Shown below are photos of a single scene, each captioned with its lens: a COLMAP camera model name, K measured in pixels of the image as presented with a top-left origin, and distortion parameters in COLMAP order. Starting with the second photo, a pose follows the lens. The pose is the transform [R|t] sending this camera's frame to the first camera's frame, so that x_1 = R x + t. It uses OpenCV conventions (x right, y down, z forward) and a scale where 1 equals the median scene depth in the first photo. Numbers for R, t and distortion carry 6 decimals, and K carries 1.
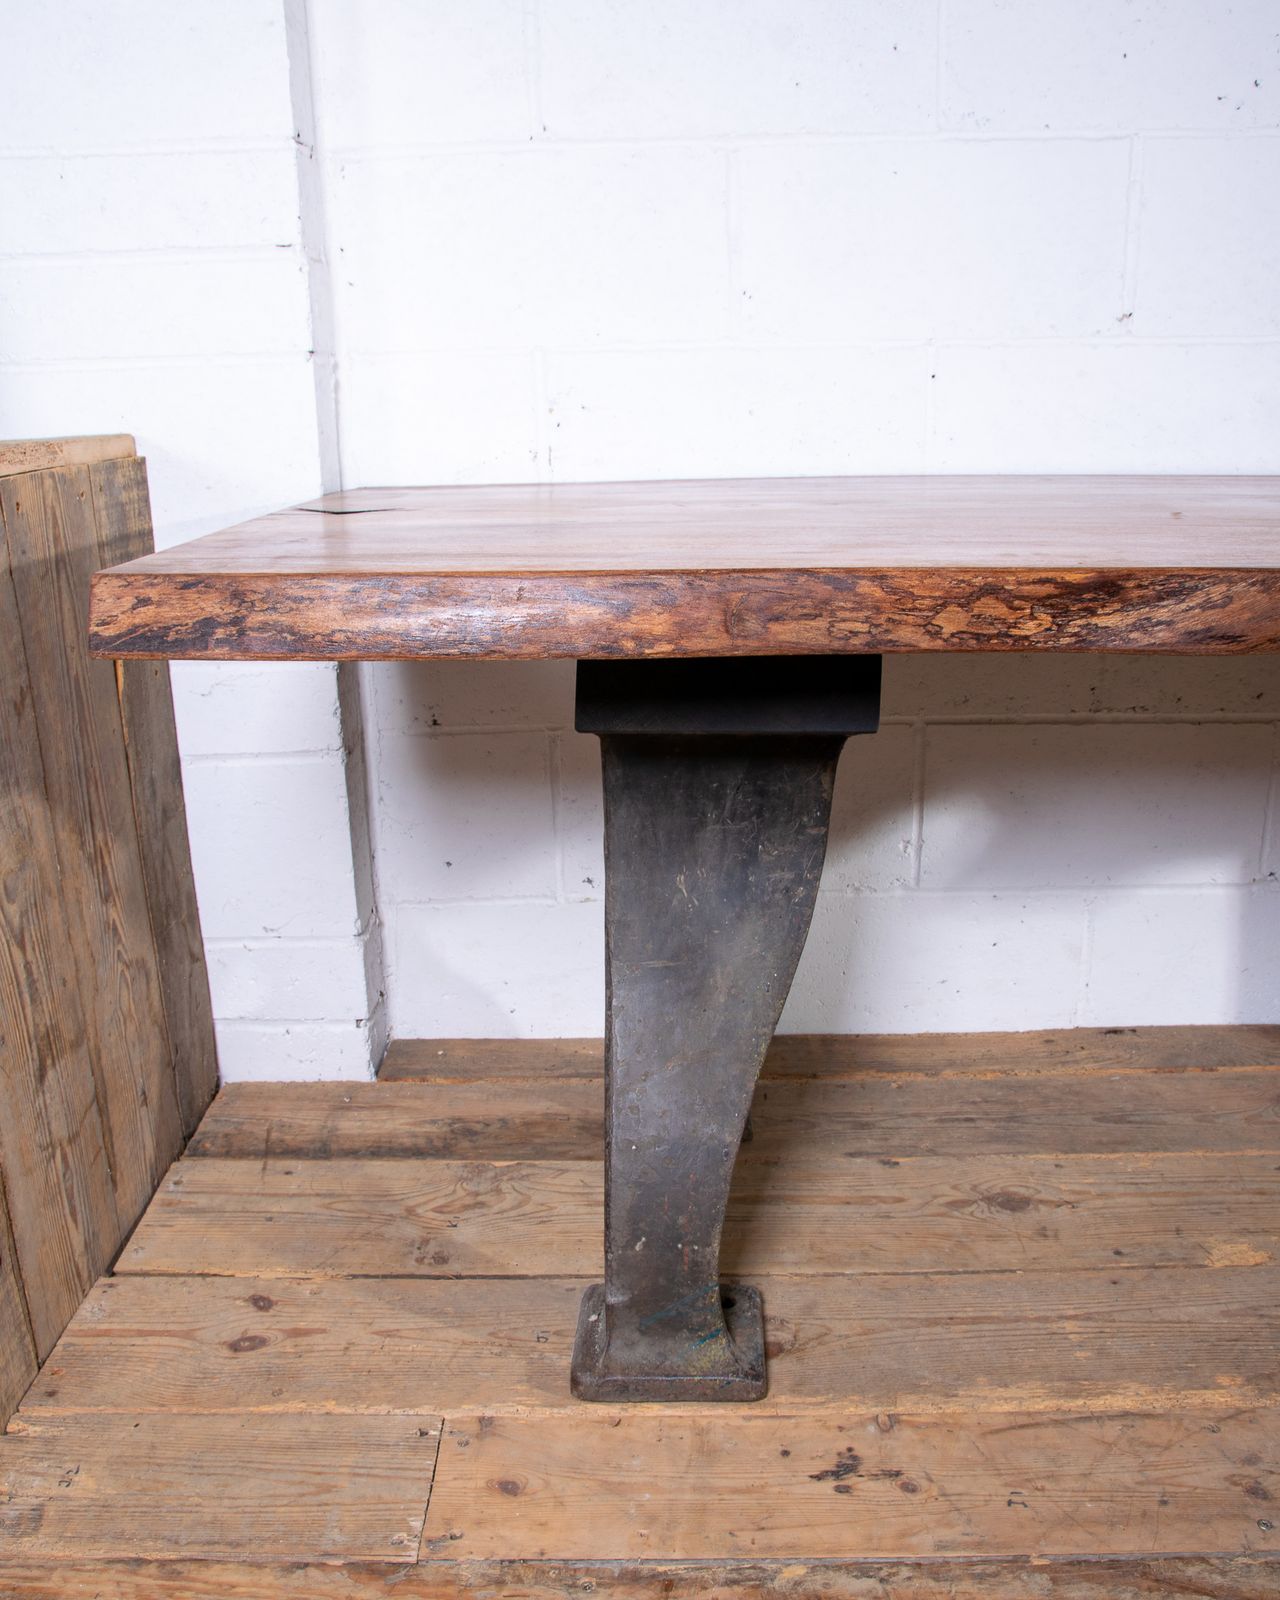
lens RADIAL K [[1449.6, 0, 639.2], [0, 1449.6, 804.4], [0, 0, 1]] dist [-0.129043, 0.101008]
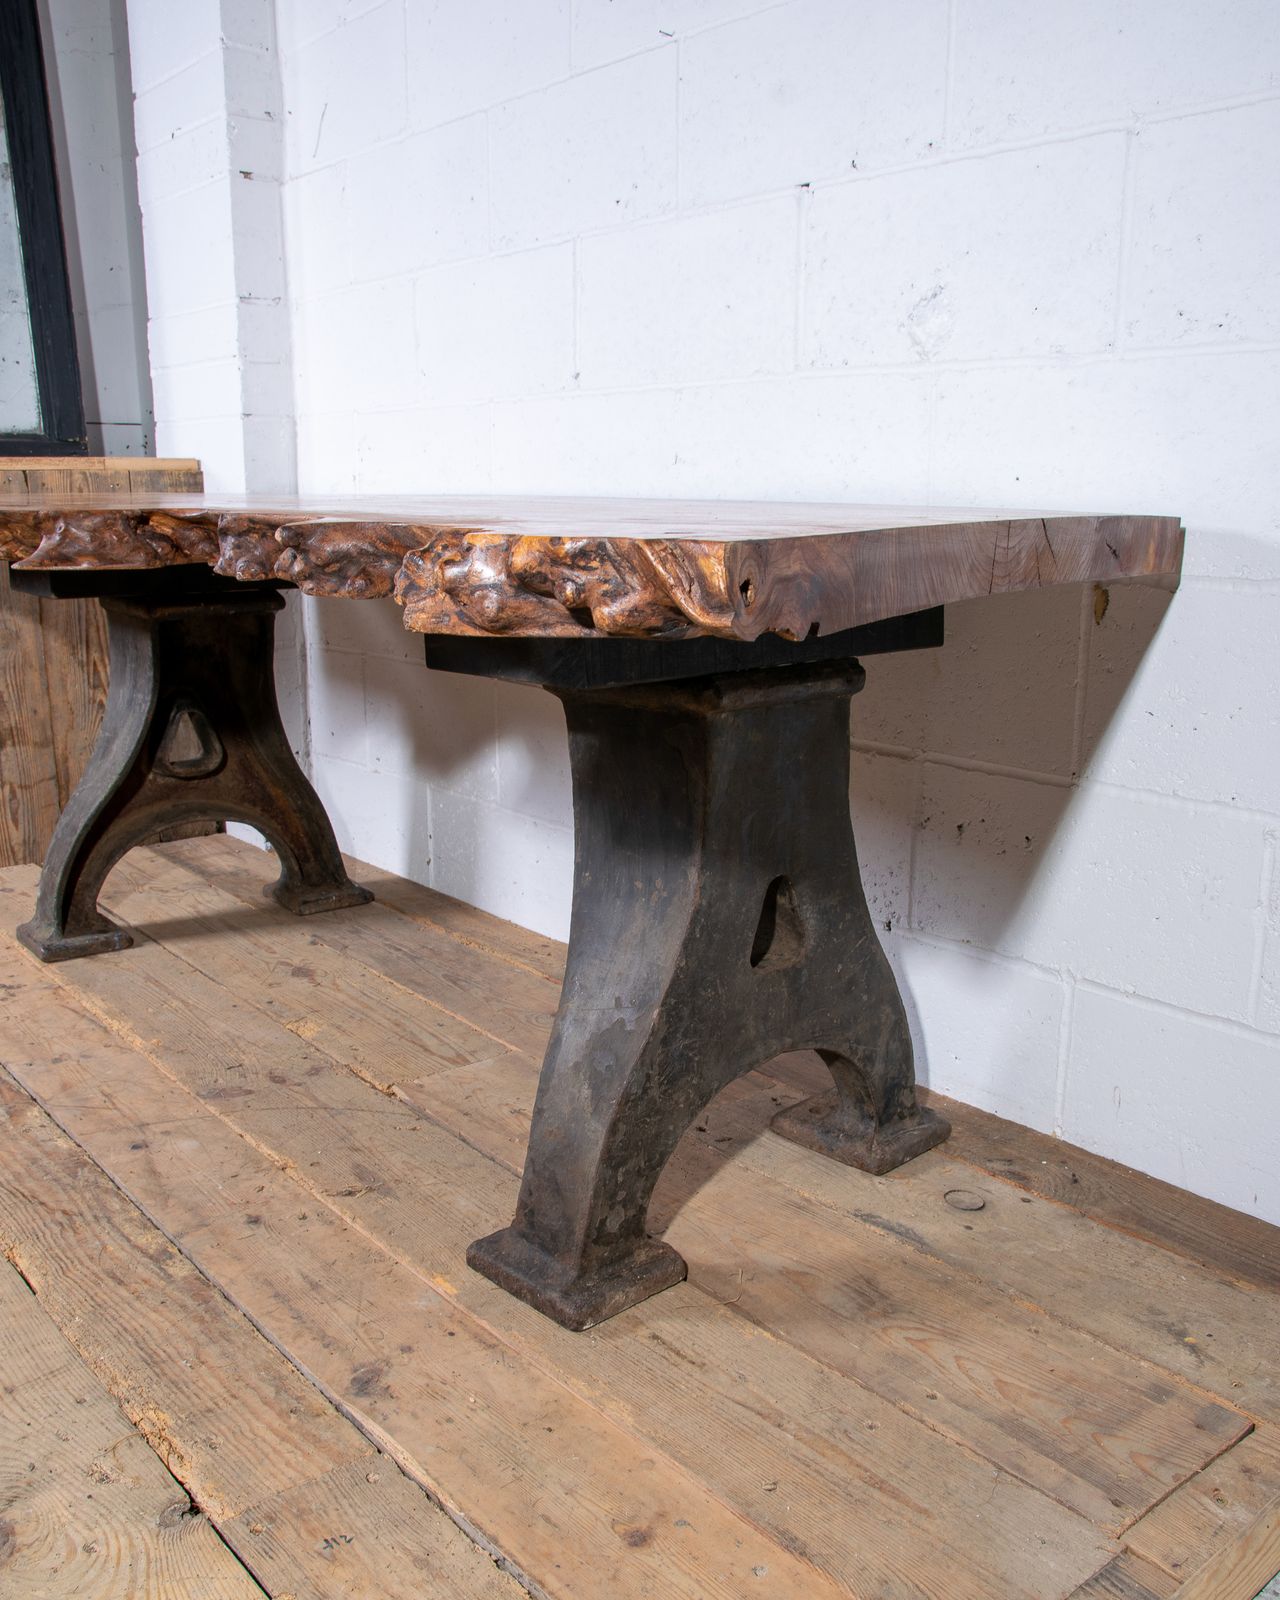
lens RADIAL K [[1418.8, 0, 640.6], [0, 1418.8, 858.1], [0, 0, 1]] dist [-0.134285, 0.106008]
pose [[0.652992, 0.217604, -0.725431, 1.564044], [-0.238621, 0.968164, 0.075622, -0.030915], [0.718792, 0.123722, 0.684128, 0.247207]]
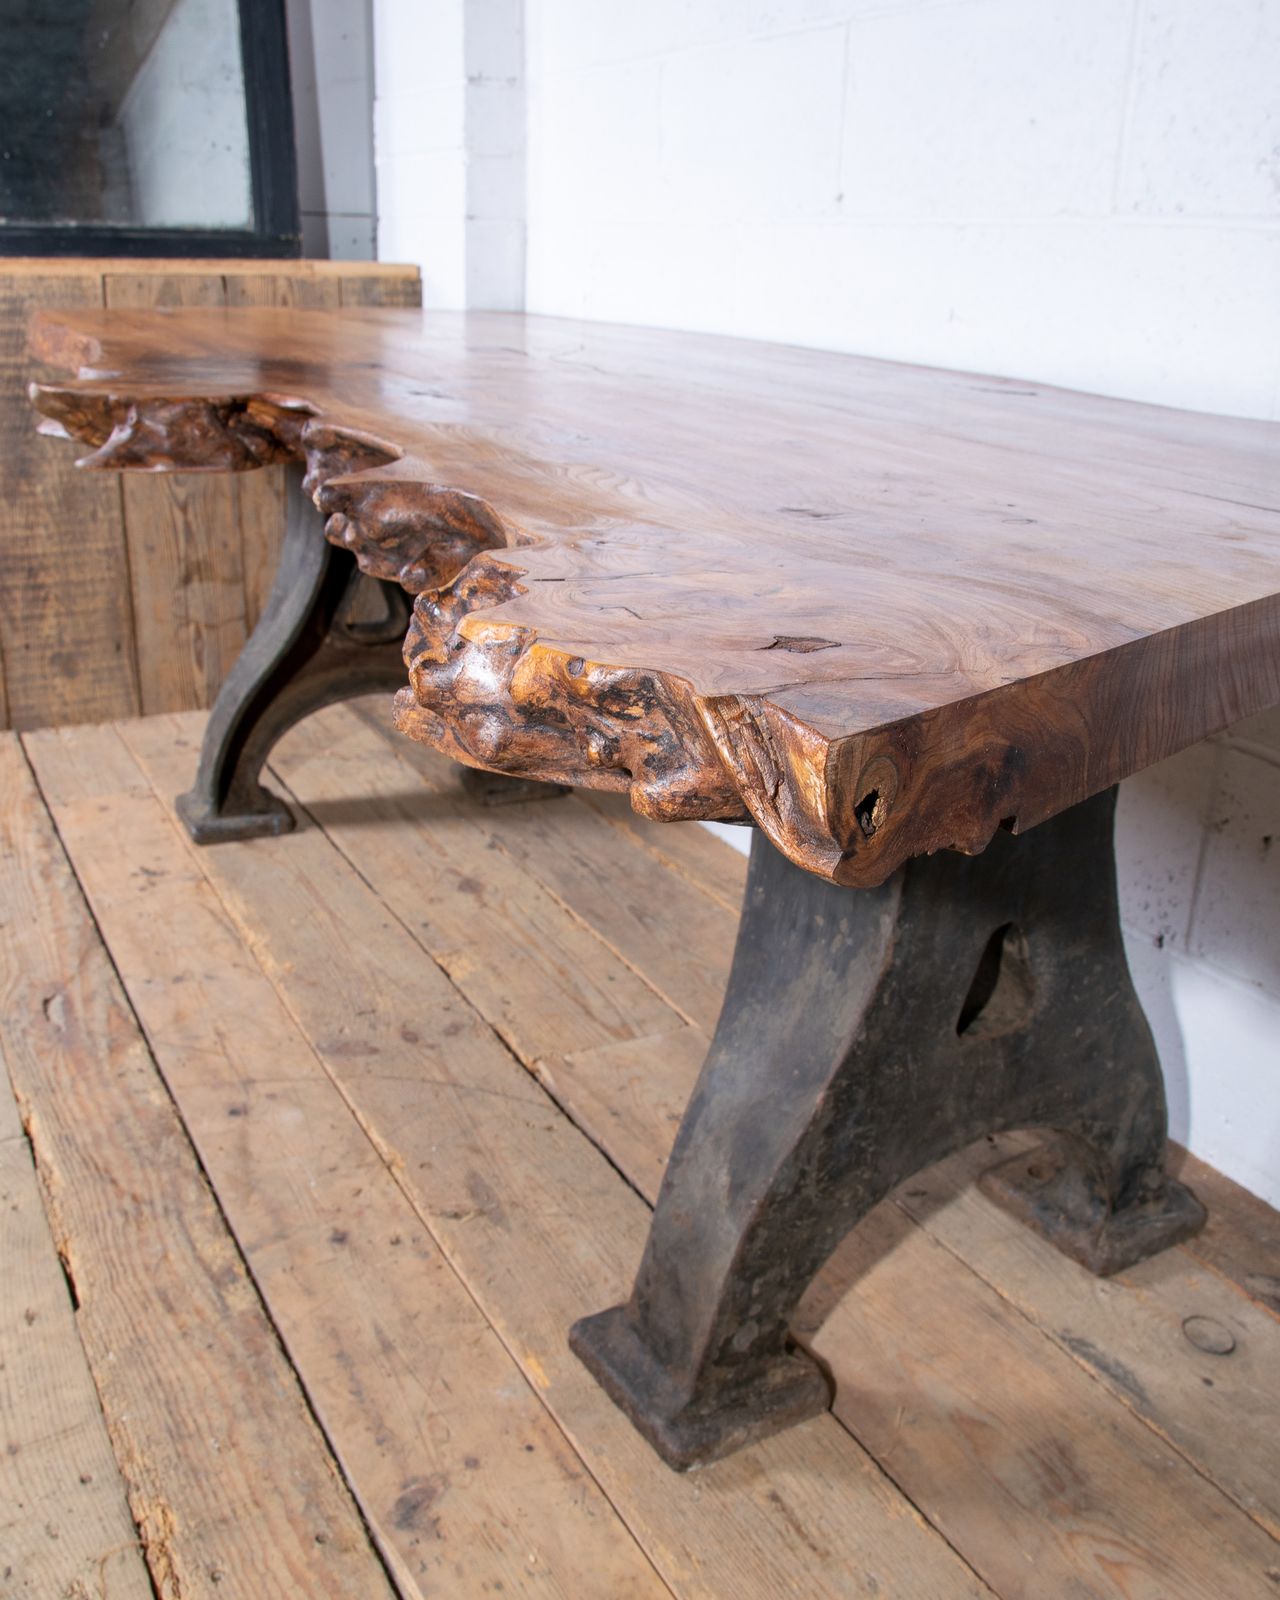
lens RADIAL K [[1491.8, 0, 636.4], [0, 1491.8, 801.9], [0, 0, 1]] dist [-0.133619, 0.104231]
pose [[0.479178, 0.342608, -0.808089, 1.436324], [-0.293104, 0.930280, 0.220610, -0.138214], [0.827332, 0.131143, 0.546189, 0.388565]]
